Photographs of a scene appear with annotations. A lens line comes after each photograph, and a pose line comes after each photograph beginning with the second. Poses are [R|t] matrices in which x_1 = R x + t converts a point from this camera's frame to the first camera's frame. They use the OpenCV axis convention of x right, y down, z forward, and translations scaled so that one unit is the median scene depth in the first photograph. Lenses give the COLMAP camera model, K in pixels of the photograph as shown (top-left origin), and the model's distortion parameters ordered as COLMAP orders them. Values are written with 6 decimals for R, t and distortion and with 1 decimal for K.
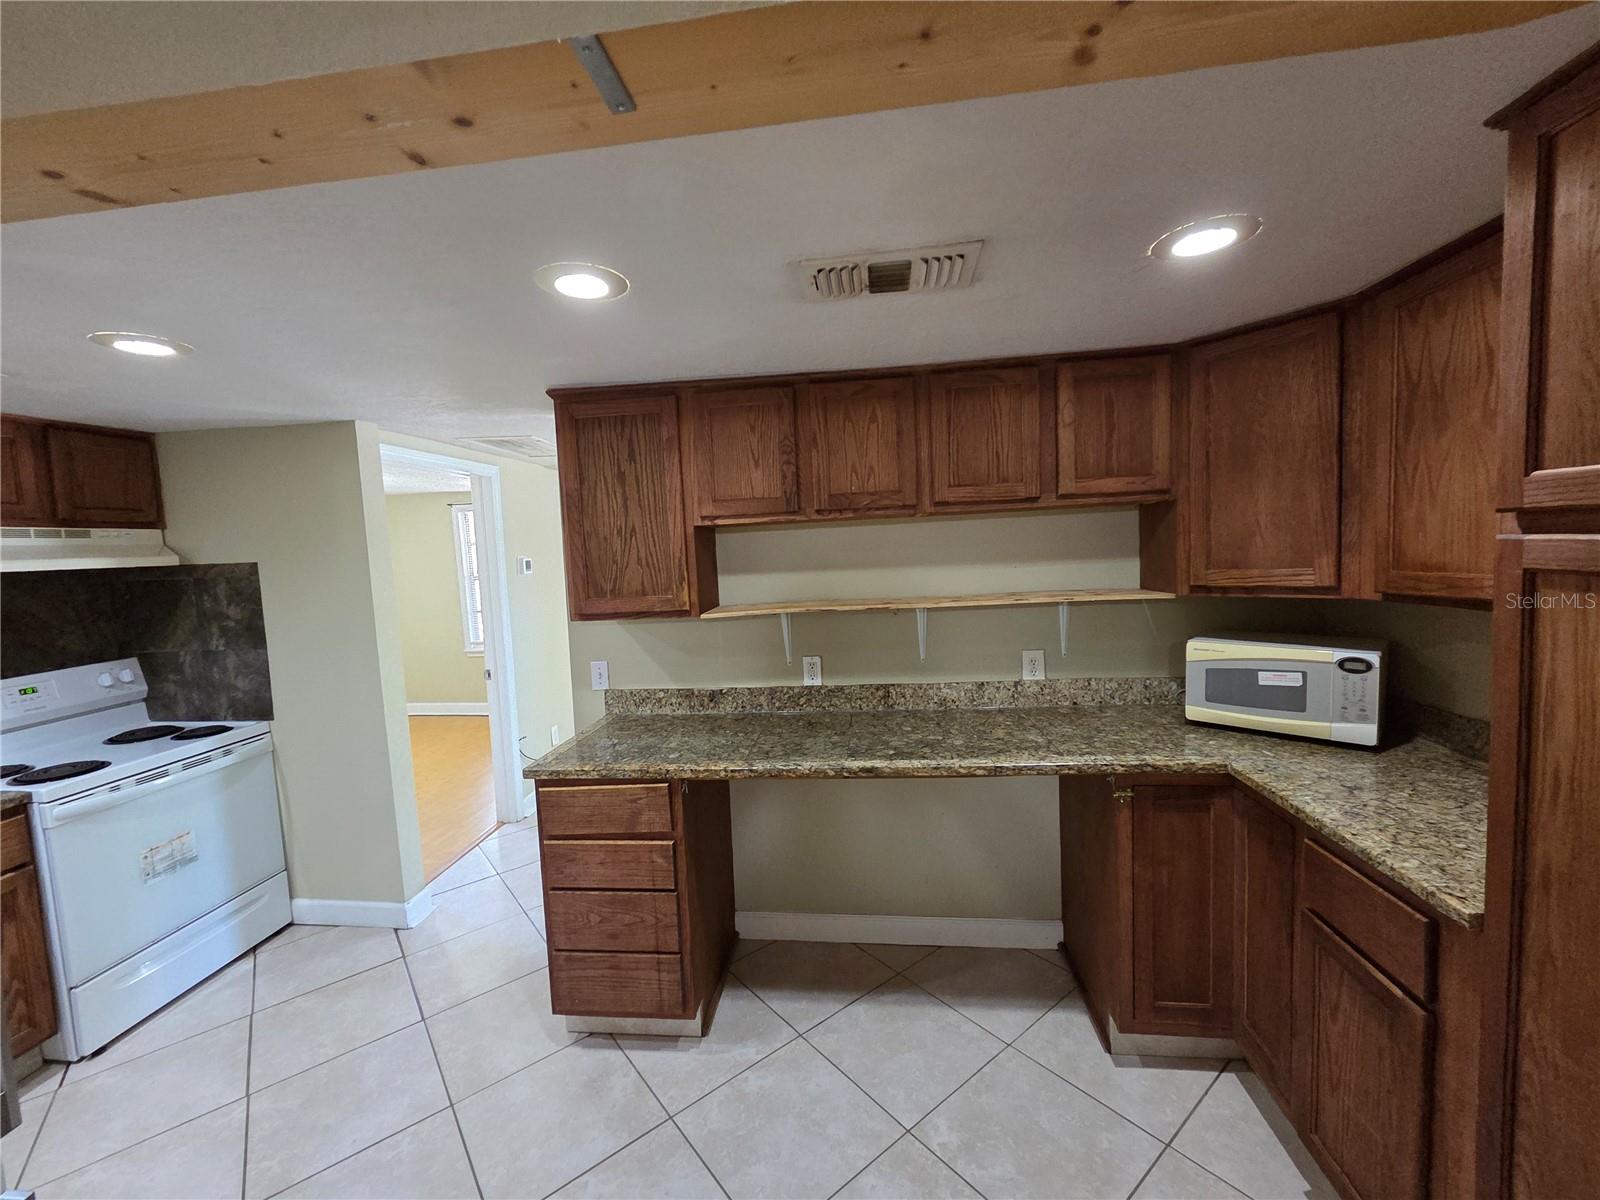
lens RADIAL K [[649.6, 0, 797.8], [0, 649.6, 594.9], [0, 0, 1]] dist [0.000608, 0.000042]
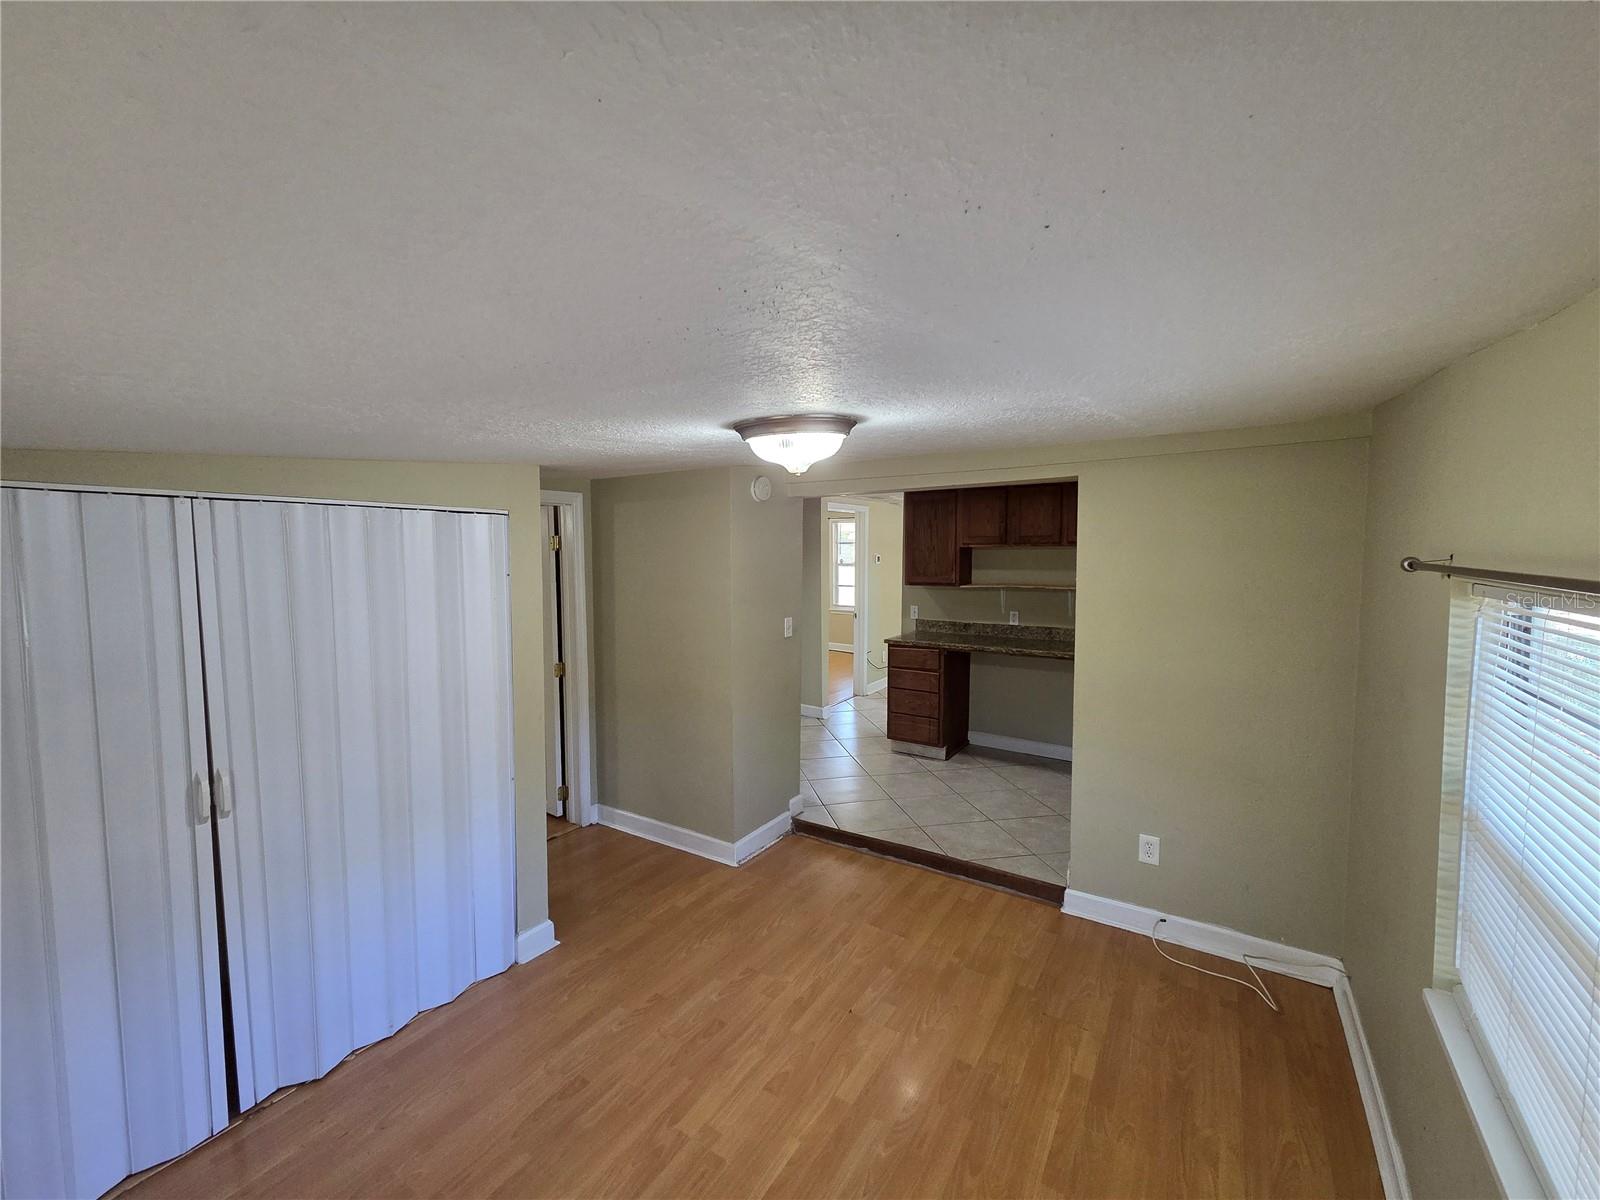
lens RADIAL K [[649.2, 0, 797.6], [0, 649.2, 603.0], [0, 0, 1]] dist [0.000417, 0.000082]
pose [[0.891283, 0.077635, -0.446751, 0.362630], [-0.068518, 0.996980, 0.036557, 0.045584], [0.448240, -0.001972, 0.893911, -1.284436]]
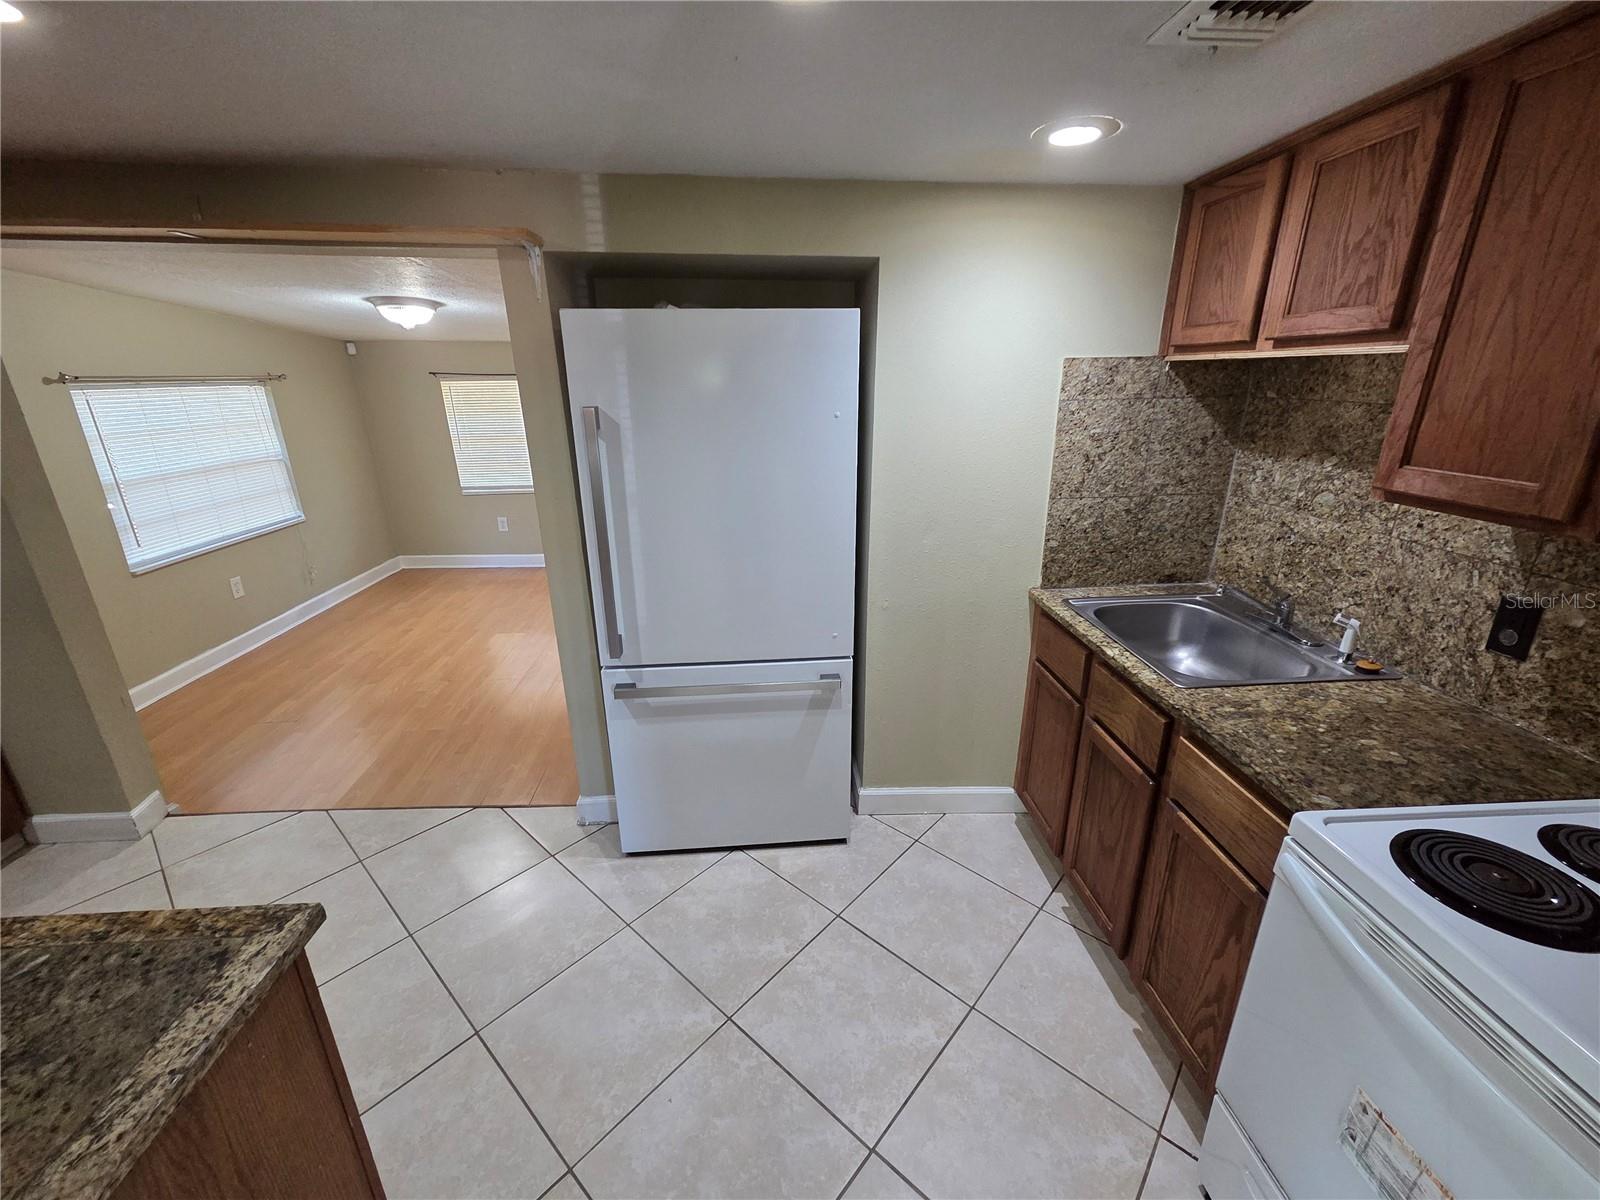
lens RADIAL K [[652.6, 0, 801.6], [0, 652.6, 597.6], [0, 0, 1]] dist [0.003041, -0.000071]
pose [[-0.984262, 0.100684, -0.145229, -0.618204], [0.034128, 0.914647, 0.402810, -0.087825], [0.173390, 0.391514, -0.903688, 1.208084]]
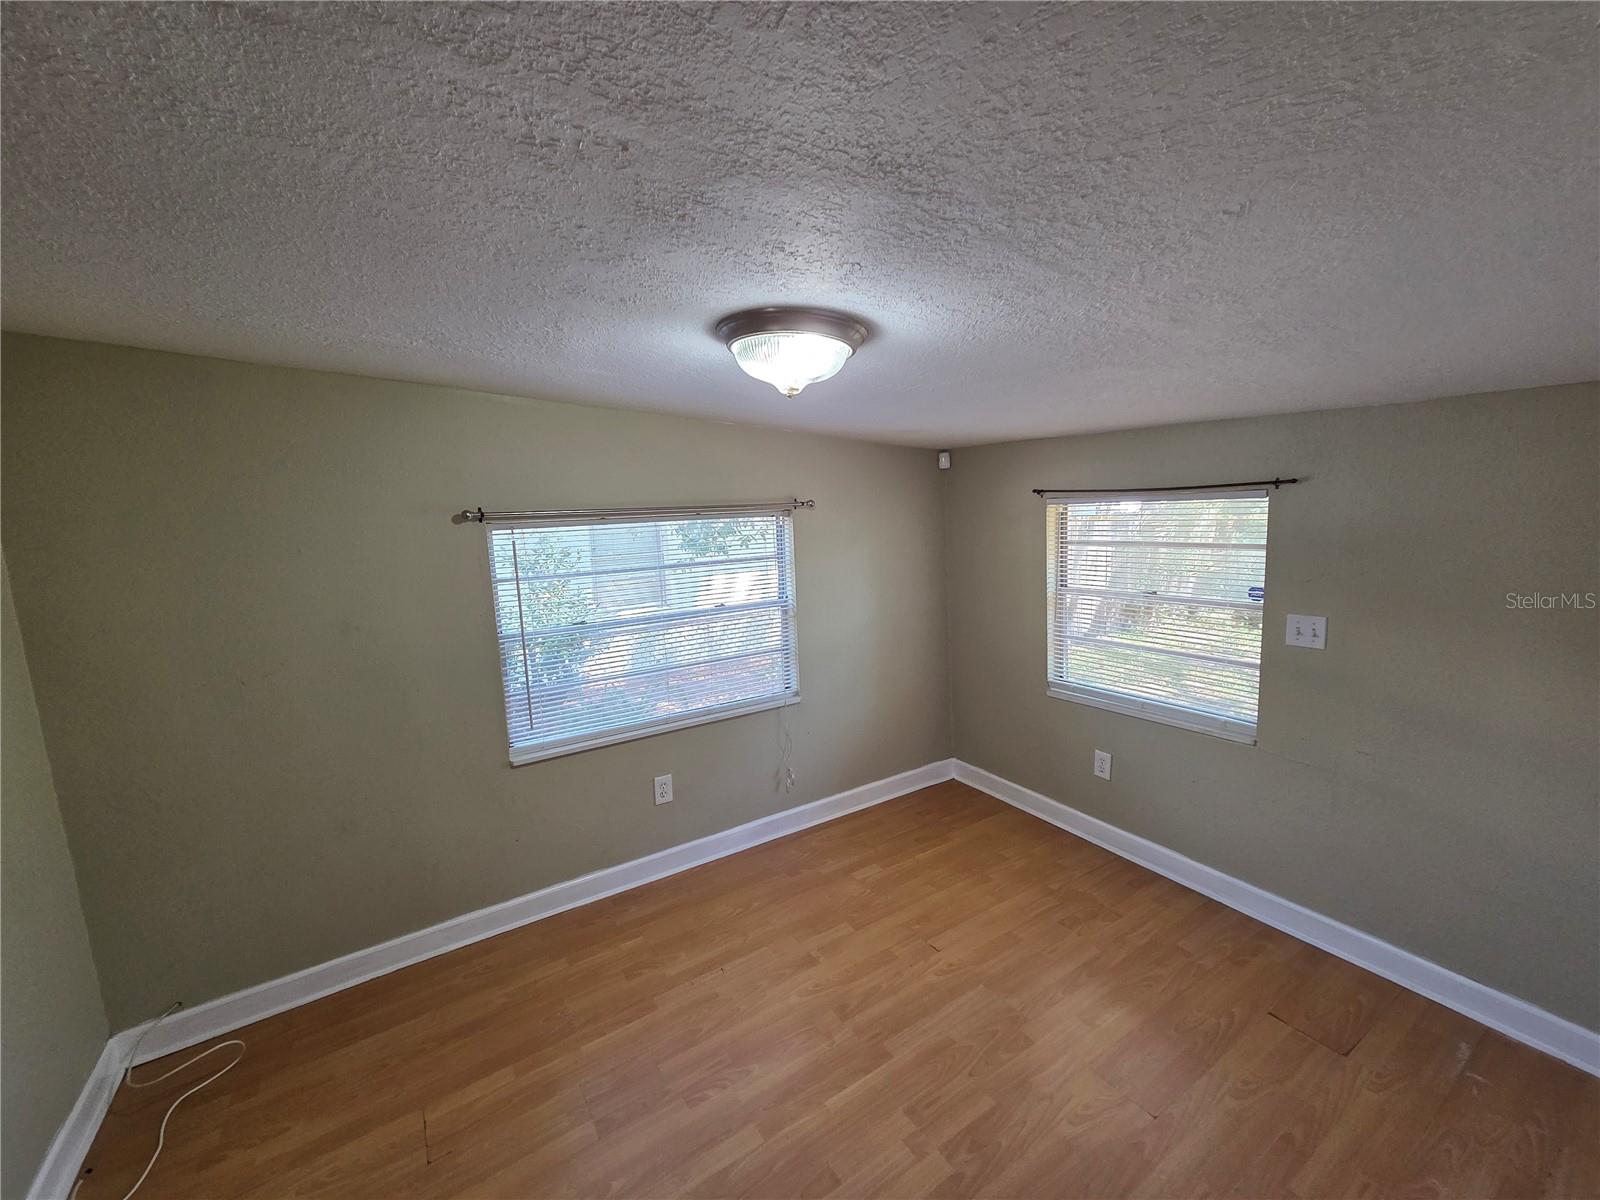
lens RADIAL K [[649.2, 0, 797.6], [0, 649.2, 603.0], [0, 0, 1]] dist [0.000417, 0.000082]
pose [[-0.627530, -0.052879, 0.776795, -0.493481], [0.119574, 0.979310, 0.163262, 0.021153], [-0.769356, 0.195336, -0.608223, -0.185722]]
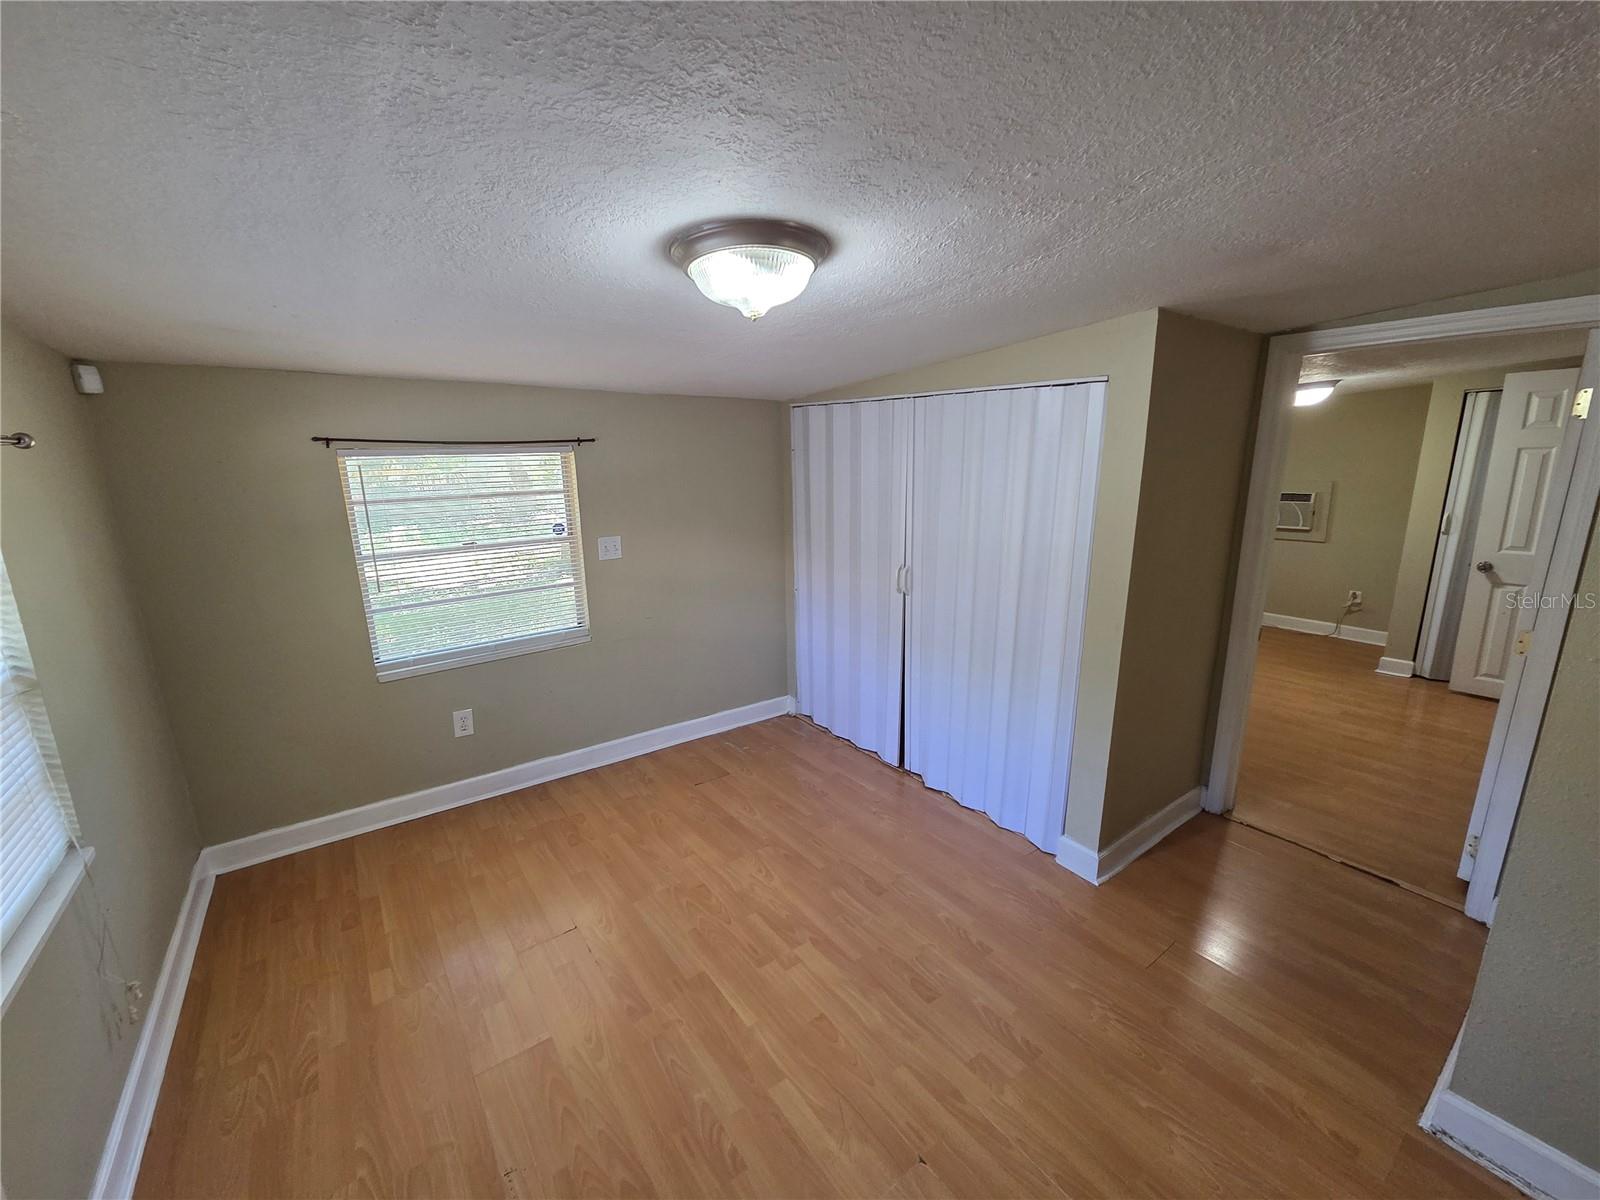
lens RADIAL K [[649.2, 0, 797.6], [0, 649.2, 603.0], [0, 0, 1]] dist [0.000417, 0.000082]
pose [[-0.738328, 0.203806, -0.642911, 0.424551], [-0.008524, 0.950353, 0.311057, -0.010729], [0.674387, 0.235142, -0.699936, -0.086241]]
